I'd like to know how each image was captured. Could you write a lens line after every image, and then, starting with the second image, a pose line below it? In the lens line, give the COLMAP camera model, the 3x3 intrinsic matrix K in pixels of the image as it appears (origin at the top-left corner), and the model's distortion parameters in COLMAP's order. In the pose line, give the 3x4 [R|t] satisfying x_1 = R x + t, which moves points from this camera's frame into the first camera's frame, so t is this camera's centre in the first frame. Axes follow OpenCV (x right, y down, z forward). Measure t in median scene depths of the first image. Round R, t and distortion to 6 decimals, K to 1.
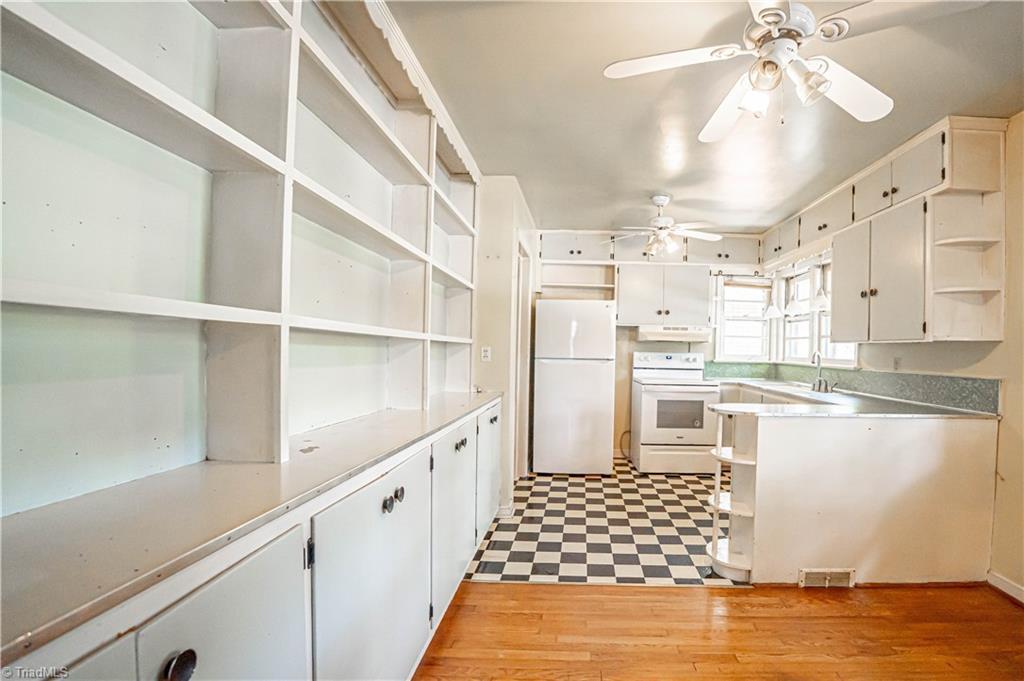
lens RADIAL K [[452.3, 0, 516.0], [0, 452.3, 343.1], [0, 0, 1]] dist [-0.071658, 0.016826]
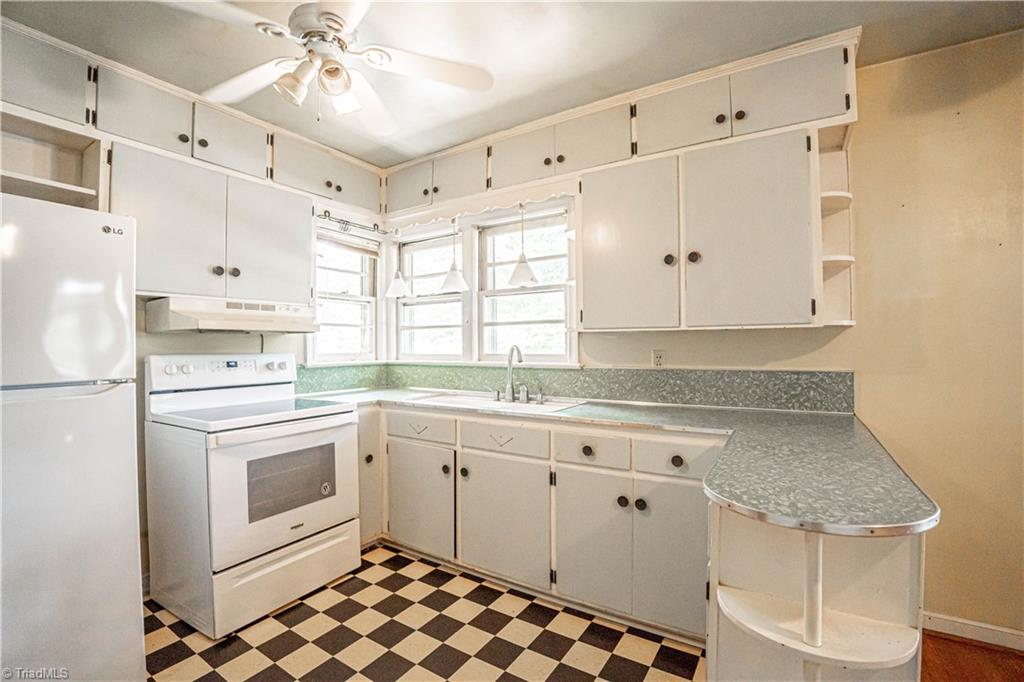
lens RADIAL K [[452.3, 0, 516.0], [0, 452.3, 343.6], [0, 0, 1]] dist [-0.071658, 0.016826]
pose [[0.419573, -0.020603, 0.907488, 0.032546], [0.009279, 0.999787, 0.018408, 0.003506], [-0.907674, 0.000697, 0.419675, 0.573009]]
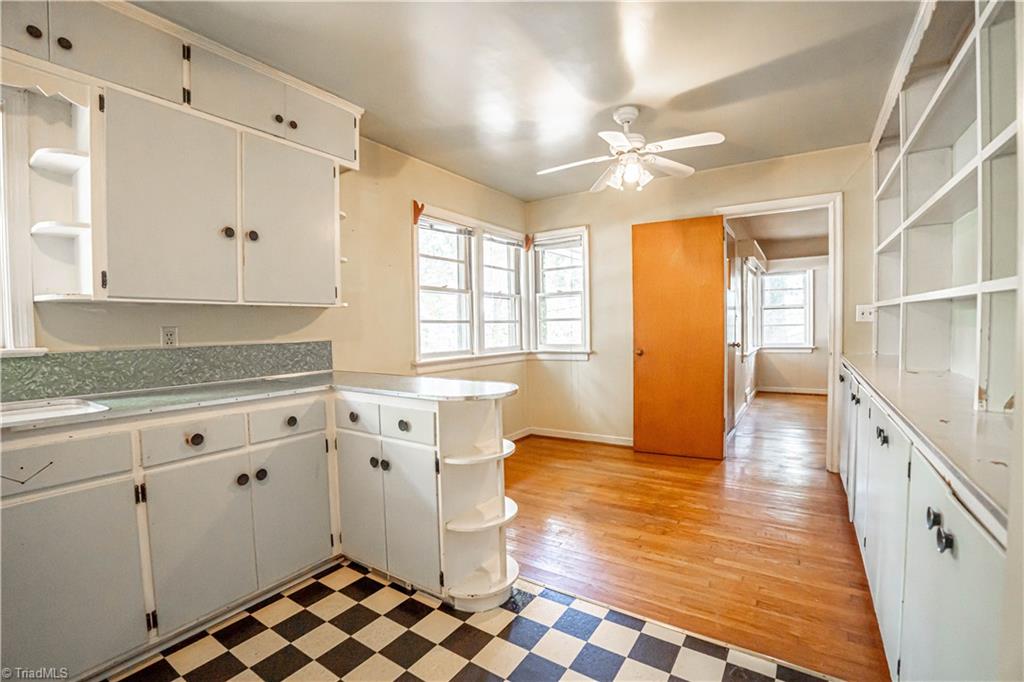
lens RADIAL K [[452.3, 0, 516.0], [0, 452.3, 343.6], [0, 0, 1]] dist [-0.071658, 0.016826]
pose [[-0.904523, -0.022295, 0.425842, 0.060992], [-0.005645, 0.999171, 0.040323, 0.019045], [-0.426388, 0.034069, -0.903899, 0.882815]]
